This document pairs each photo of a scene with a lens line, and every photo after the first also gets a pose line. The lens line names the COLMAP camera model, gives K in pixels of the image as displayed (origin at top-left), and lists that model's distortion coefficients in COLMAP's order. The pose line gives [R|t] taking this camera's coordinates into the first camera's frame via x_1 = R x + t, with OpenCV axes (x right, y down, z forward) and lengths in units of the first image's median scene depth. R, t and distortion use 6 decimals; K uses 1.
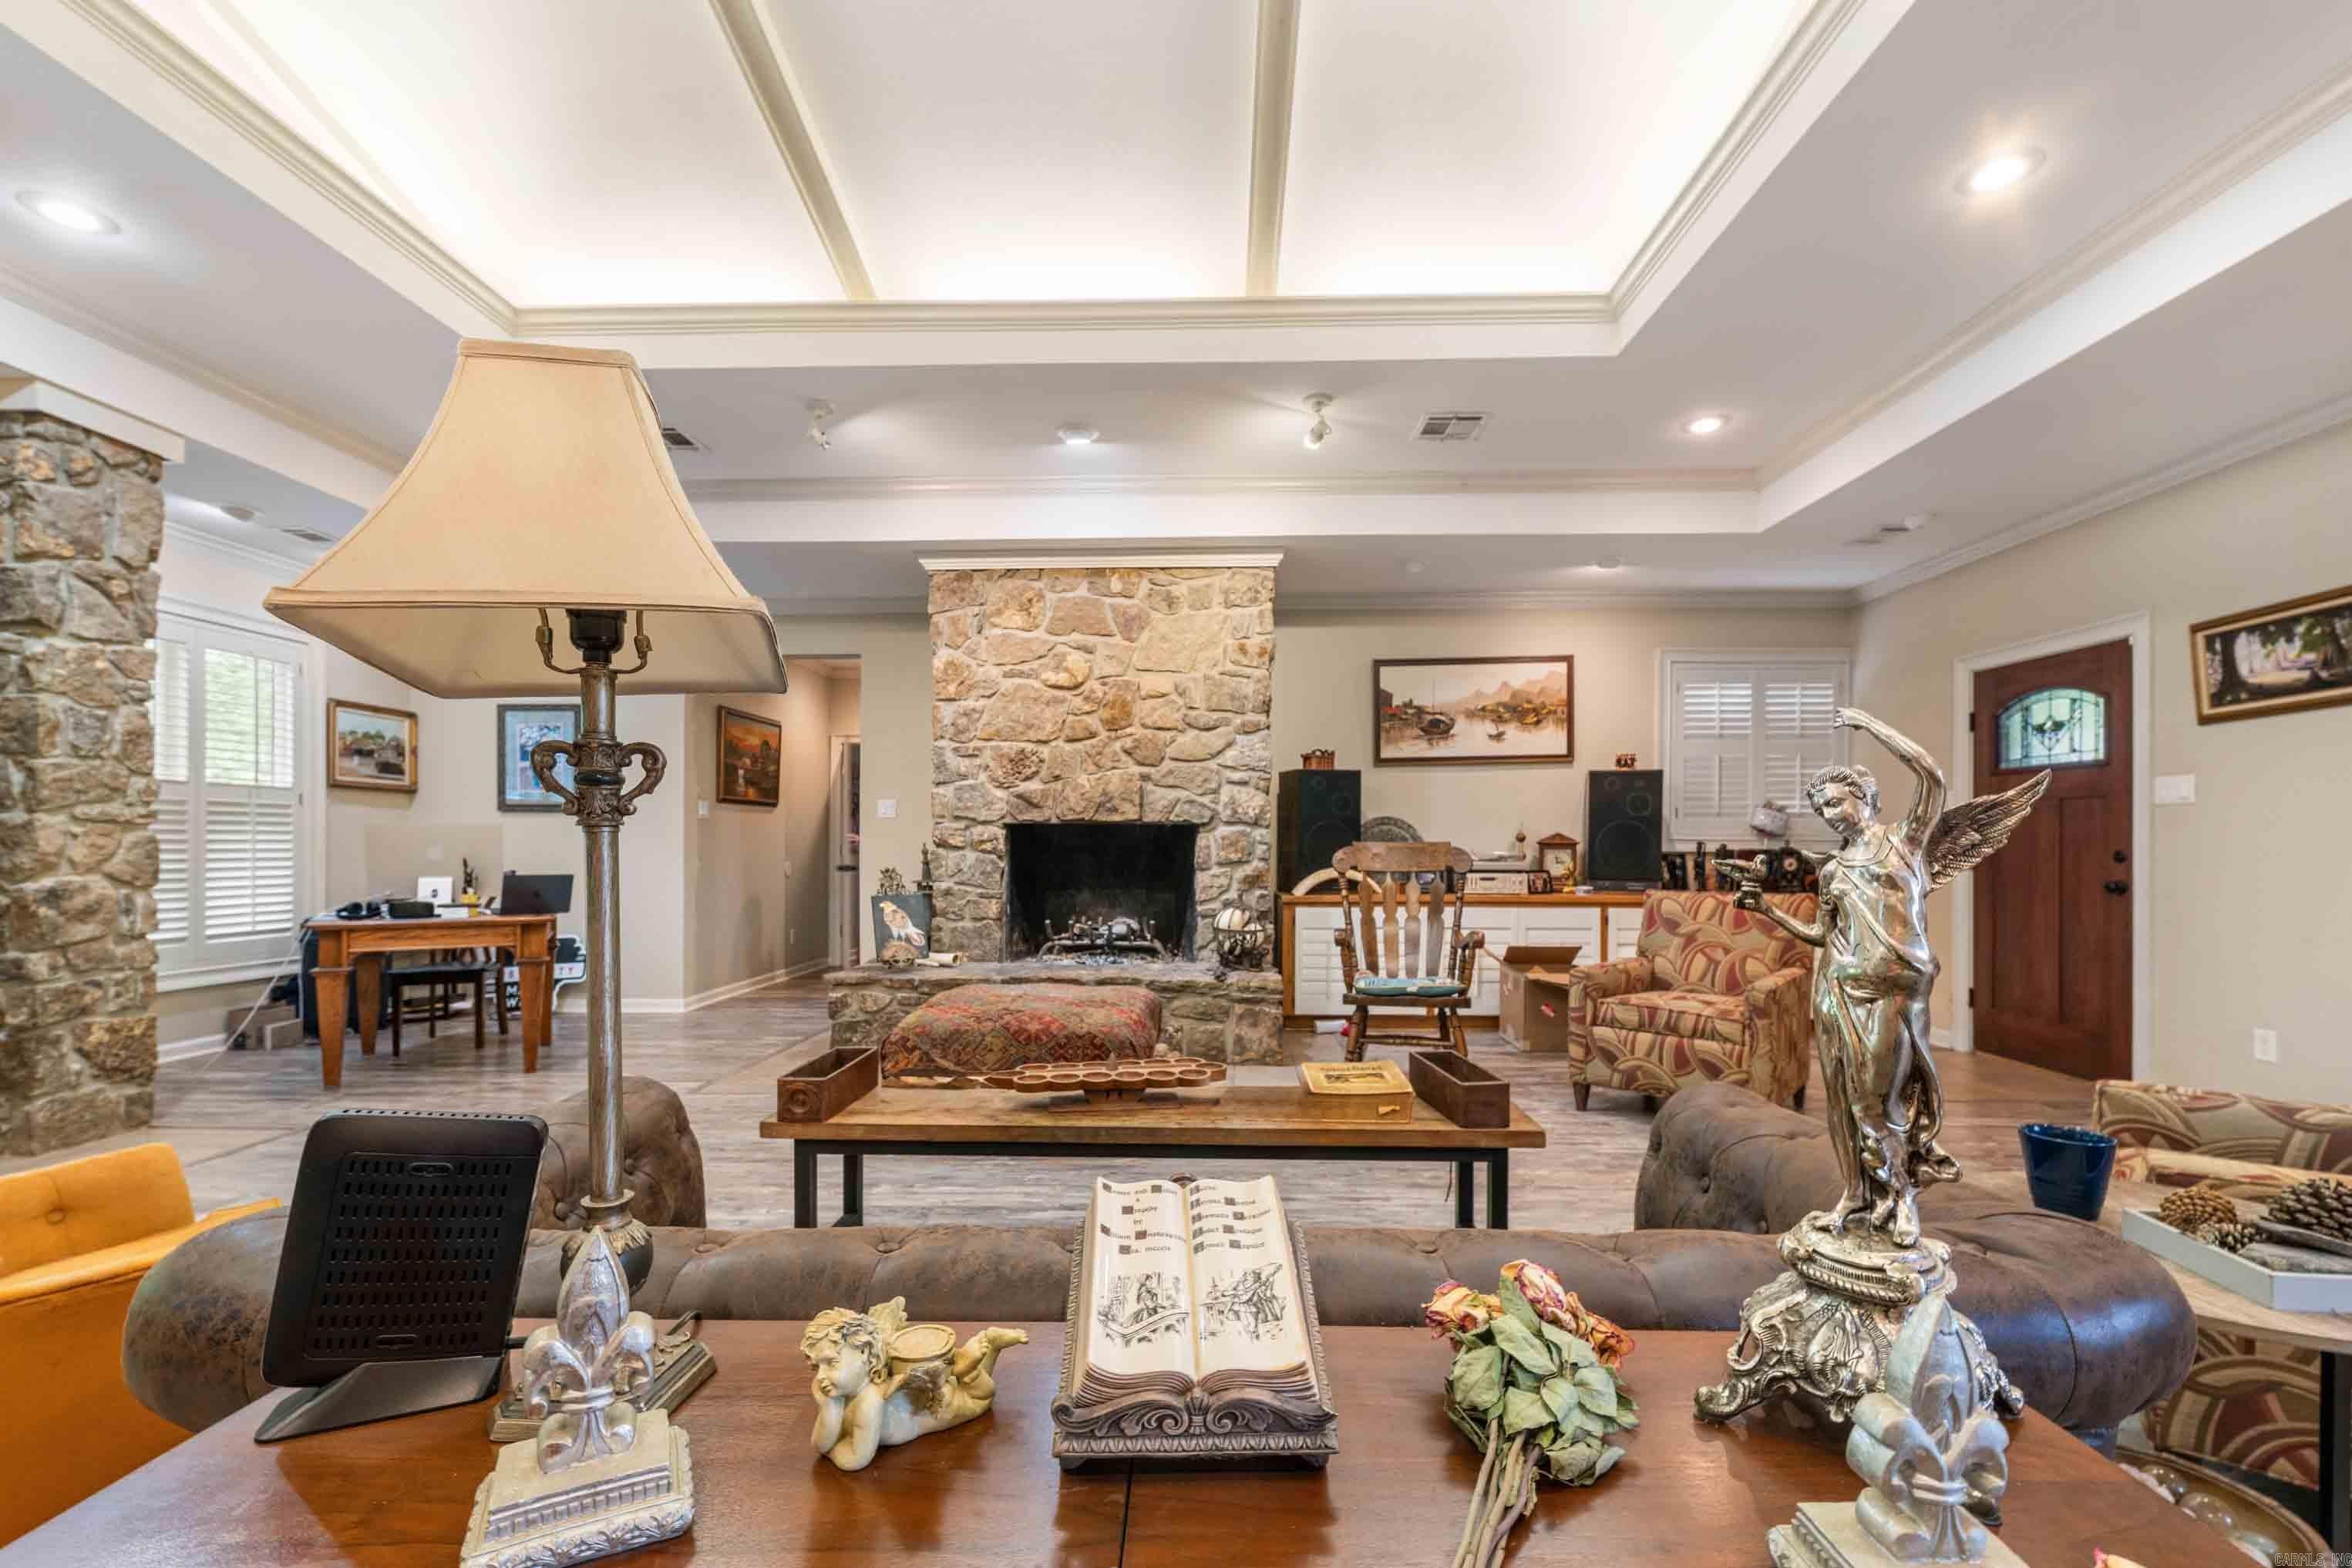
lens RADIAL K [[977.5, 0, 1189.9], [0, 977.5, 847.7], [0, 0, 1]] dist [0.001378, 0.000050]
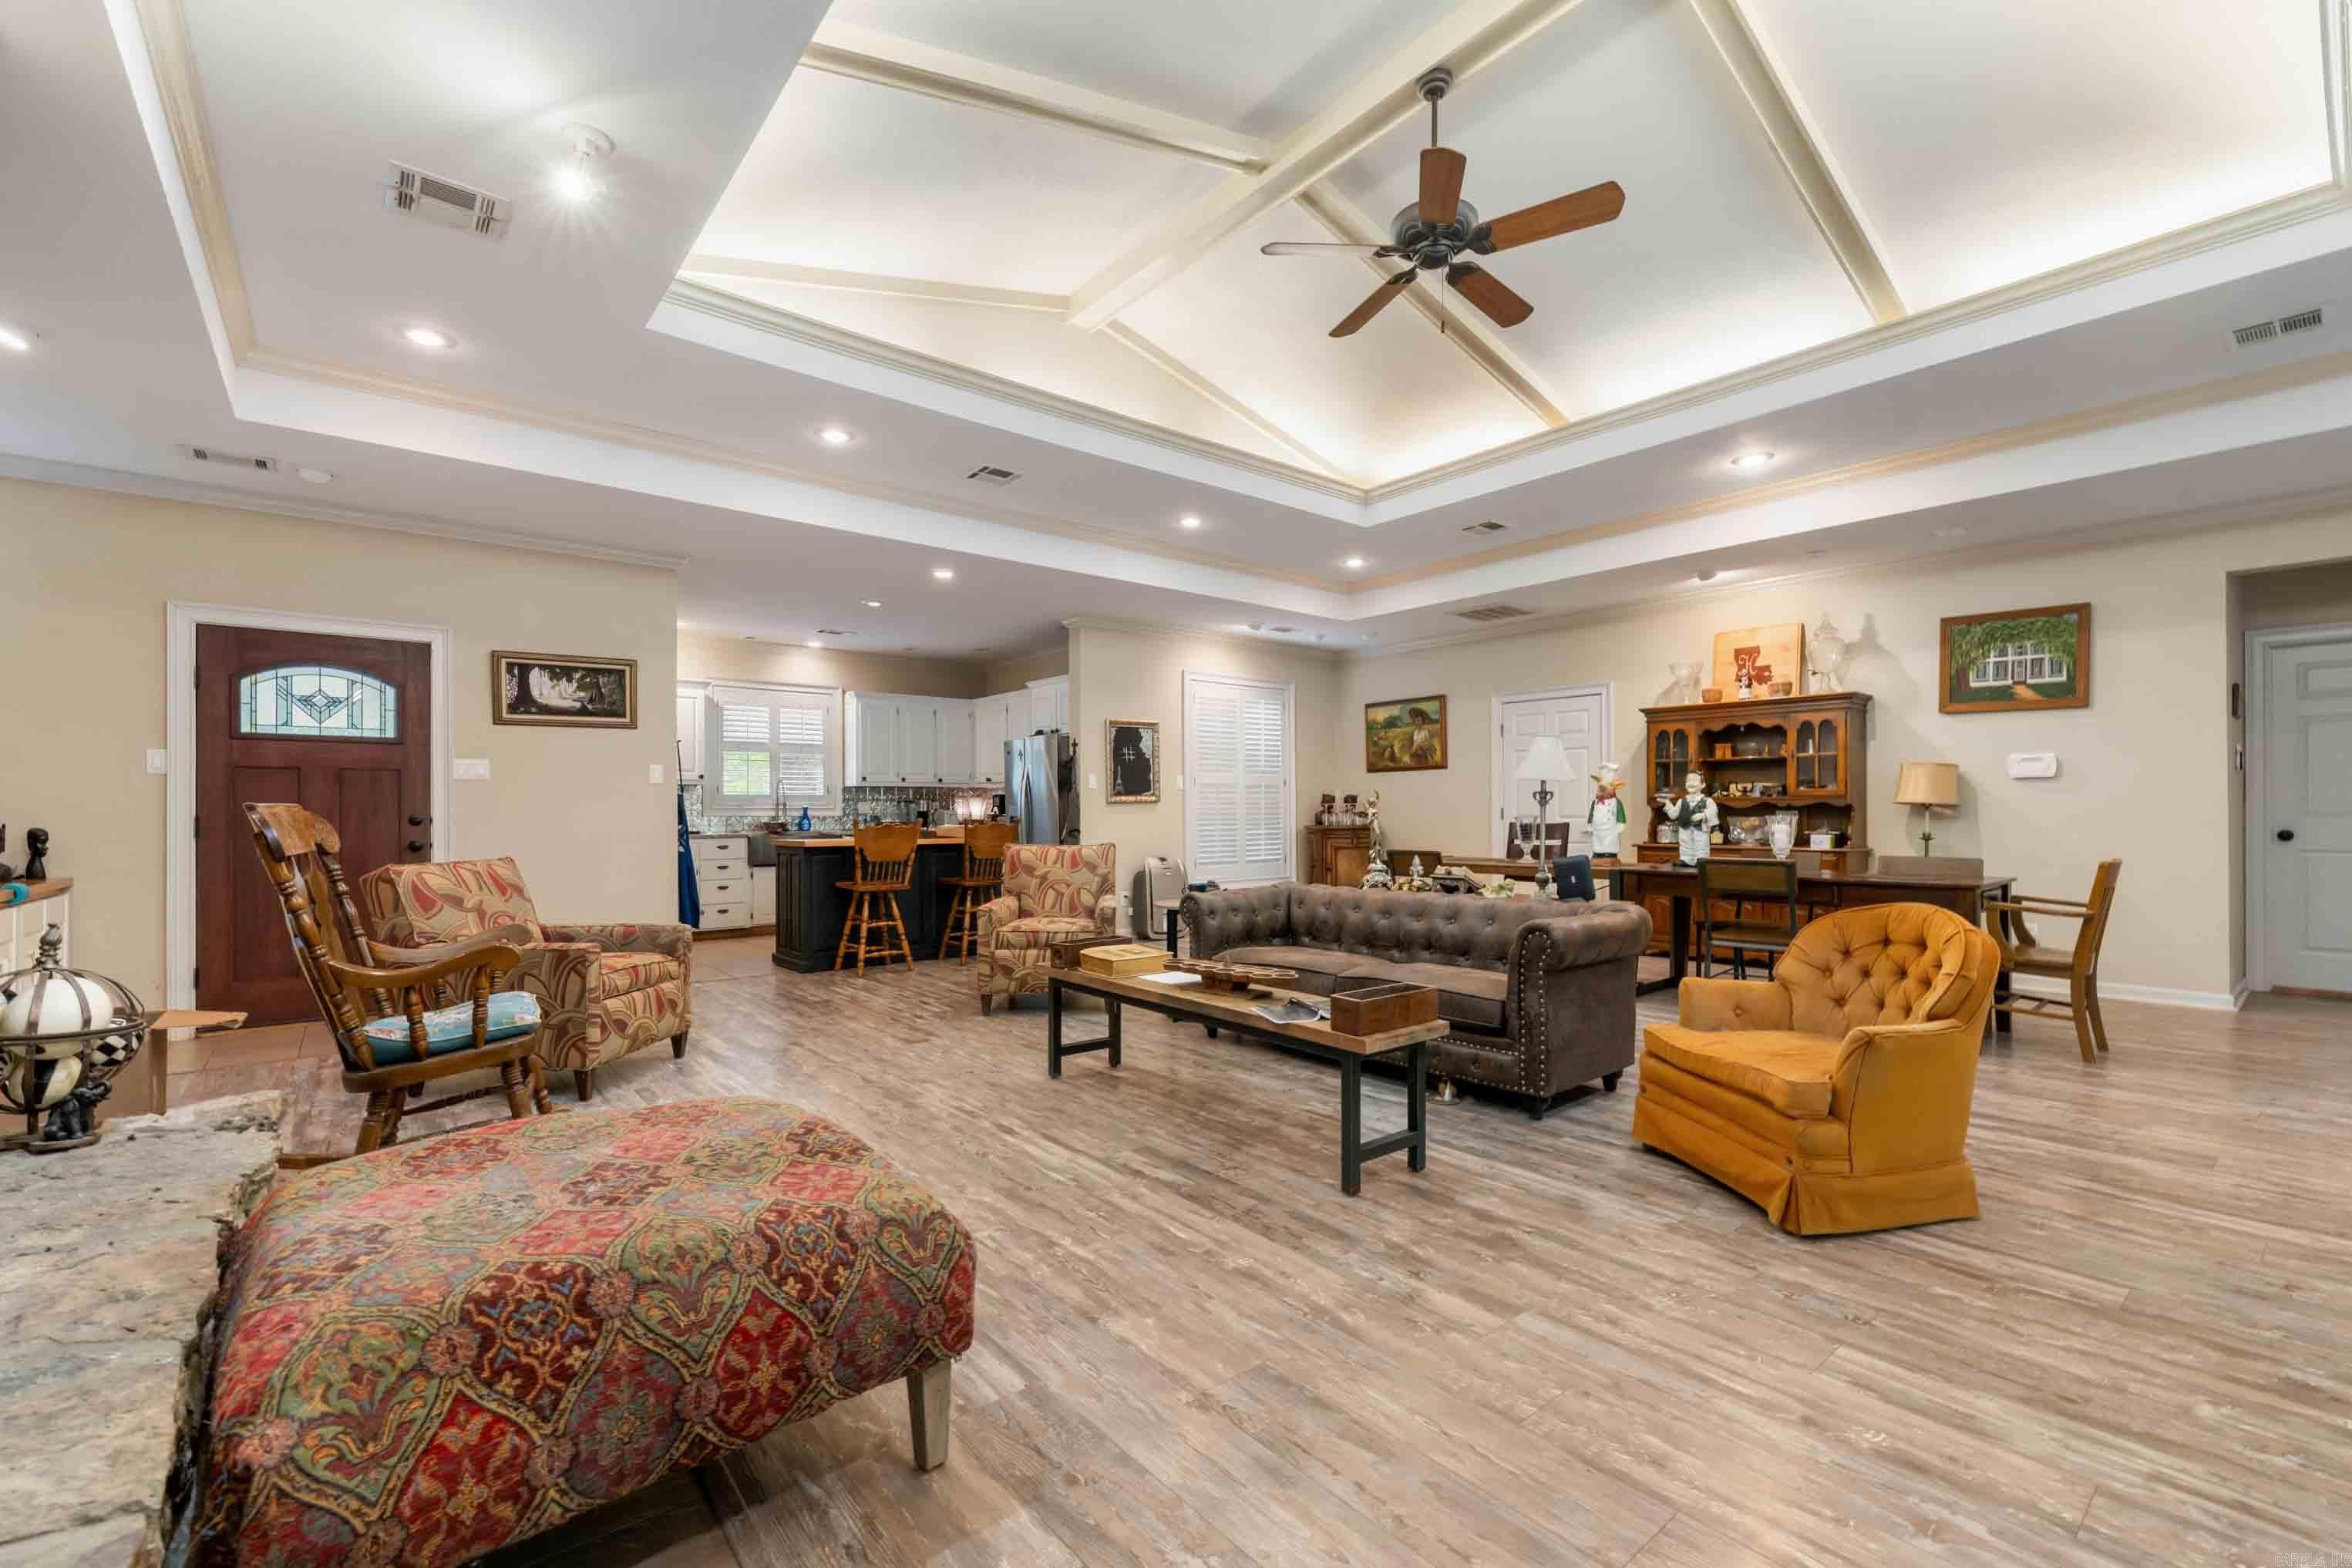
lens RADIAL K [[992.6, 0, 1188.1], [0, 992.6, 806.1], [0, 0, 1]] dist [0.003803, -0.000509]
pose [[-0.659260, 0.005629, 0.751894, -0.503752], [0.002987, 0.999984, -0.004866, 0.000076], [-0.751910, -0.000962, -0.659266, 0.897565]]
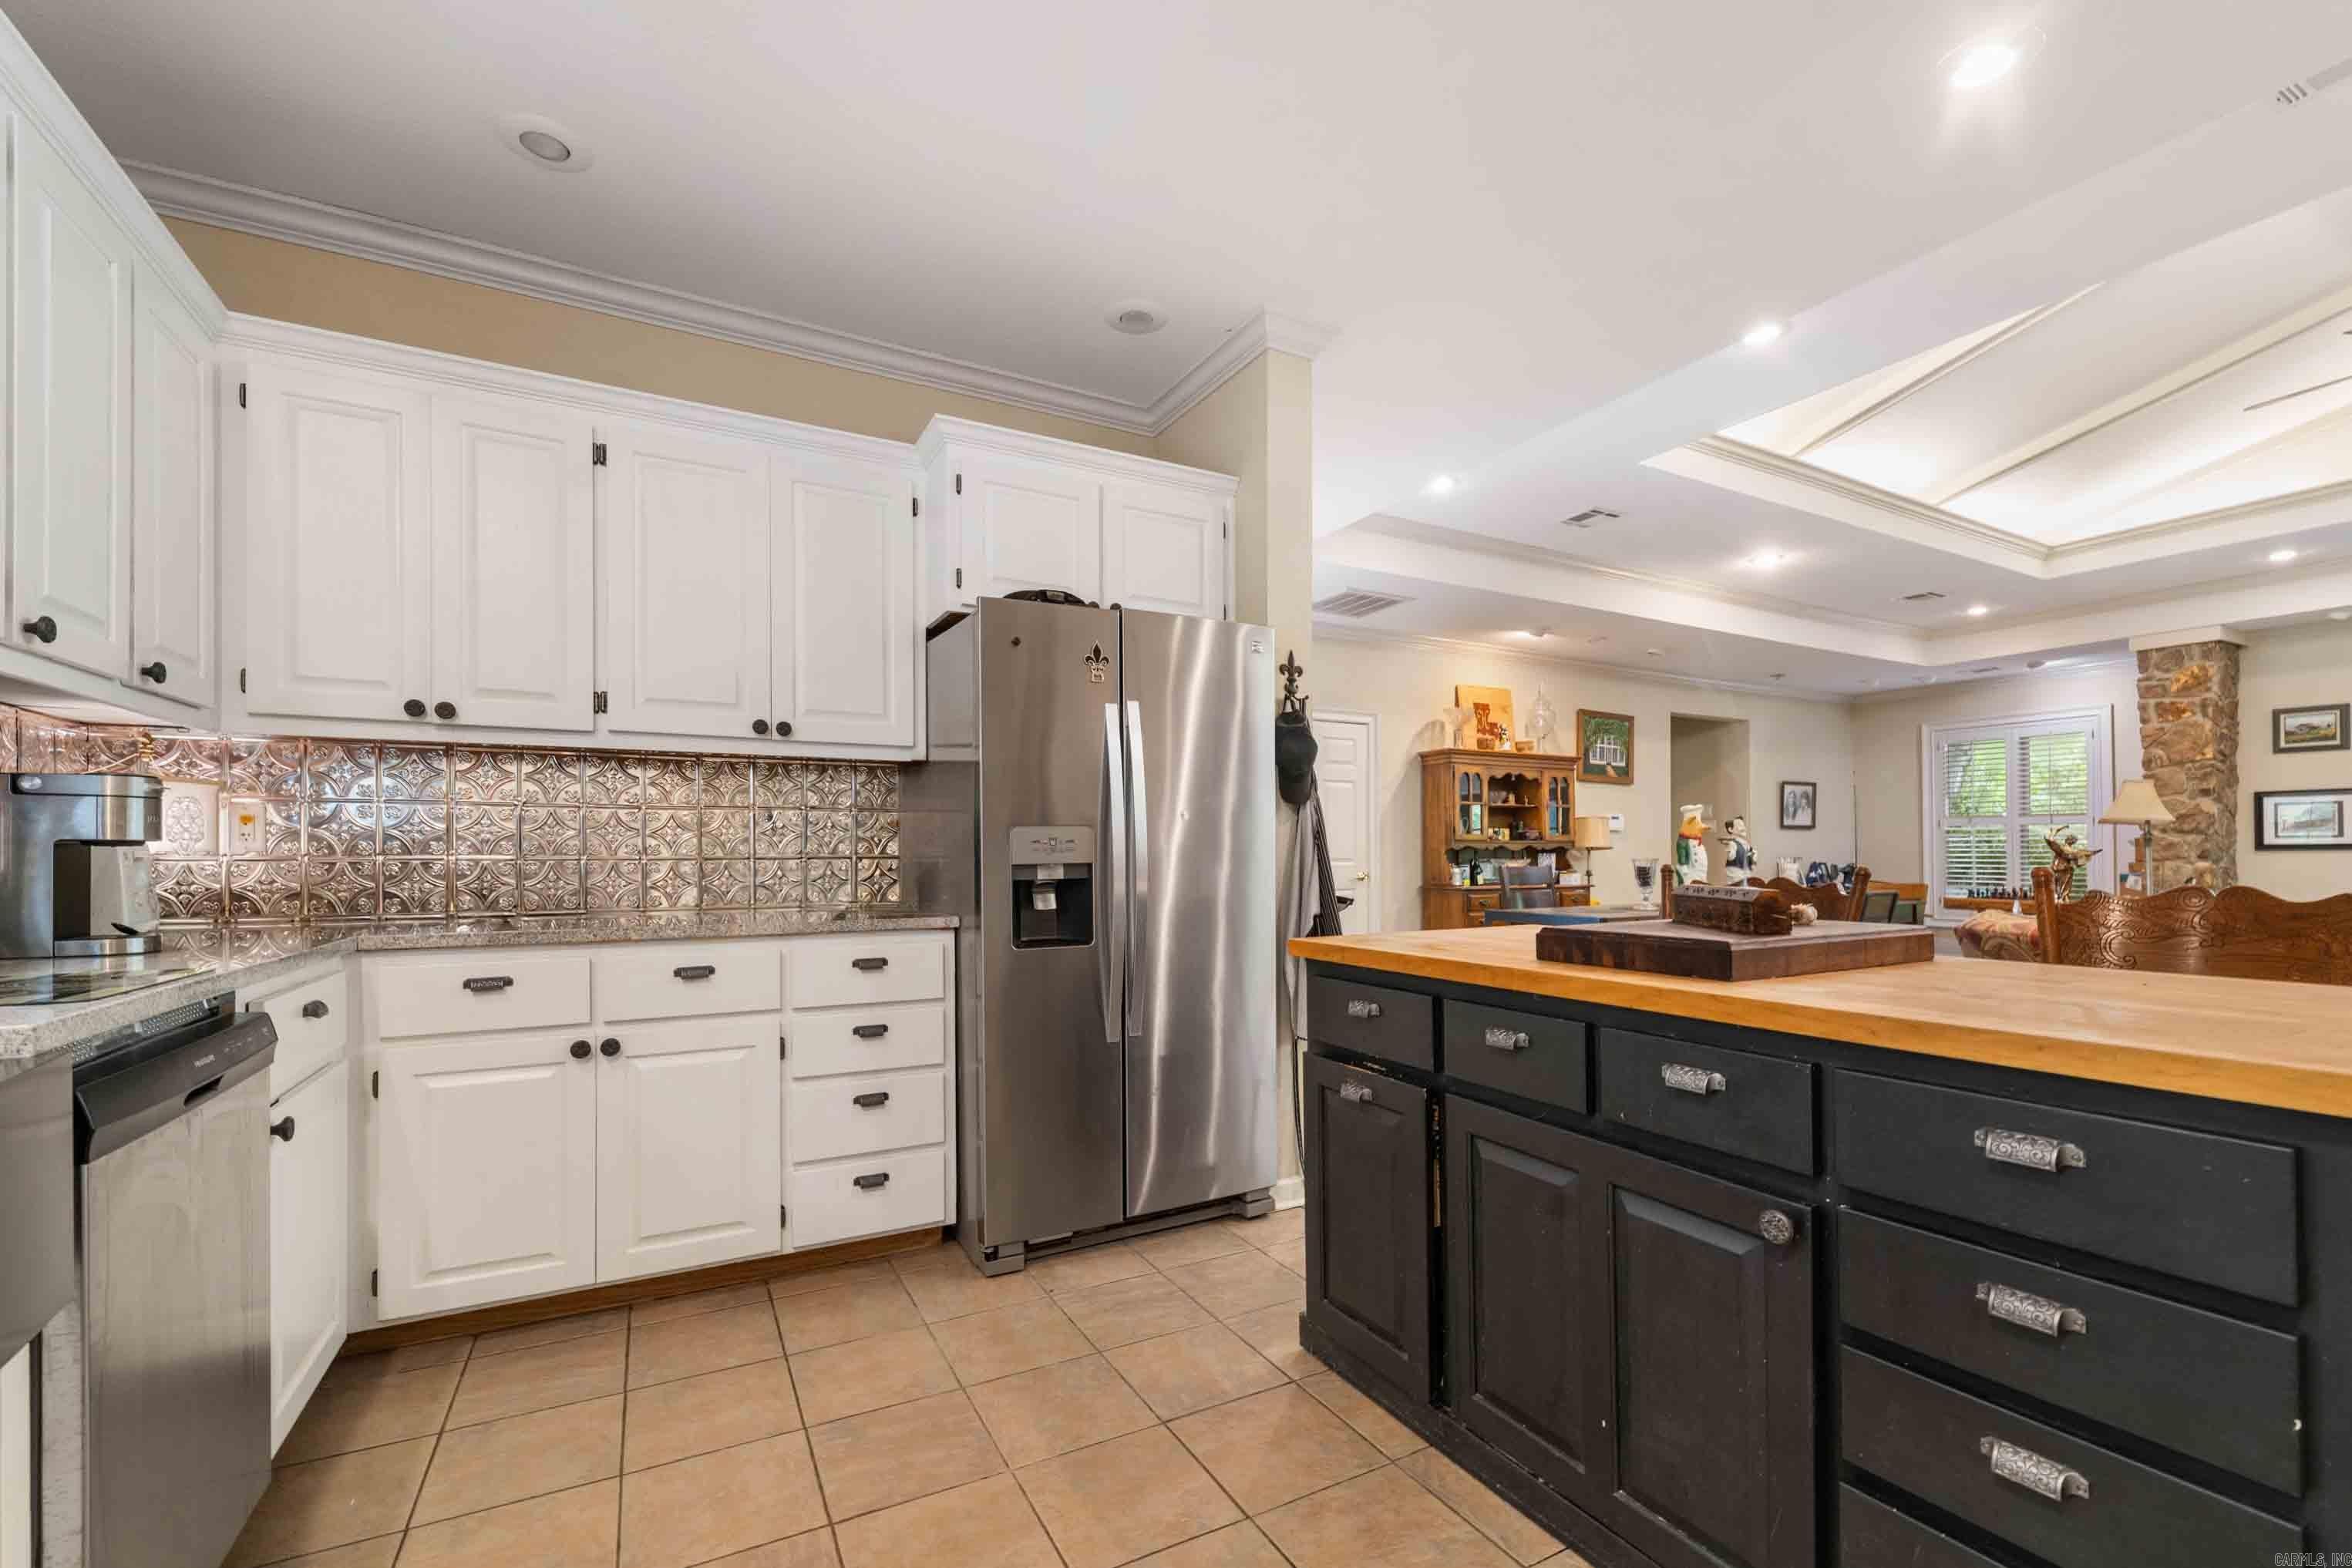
lens RADIAL K [[983.1, 0, 1164.0], [0, 983.1, 854.5], [0, 0, 1]] dist [0.001008, -0.000054]
pose [[-0.871698, -0.000080, -0.490043, 1.129537], [0.000609, 0.999999, -0.001247, 0.005951], [0.490042, -0.001385, -0.871697, 0.479848]]
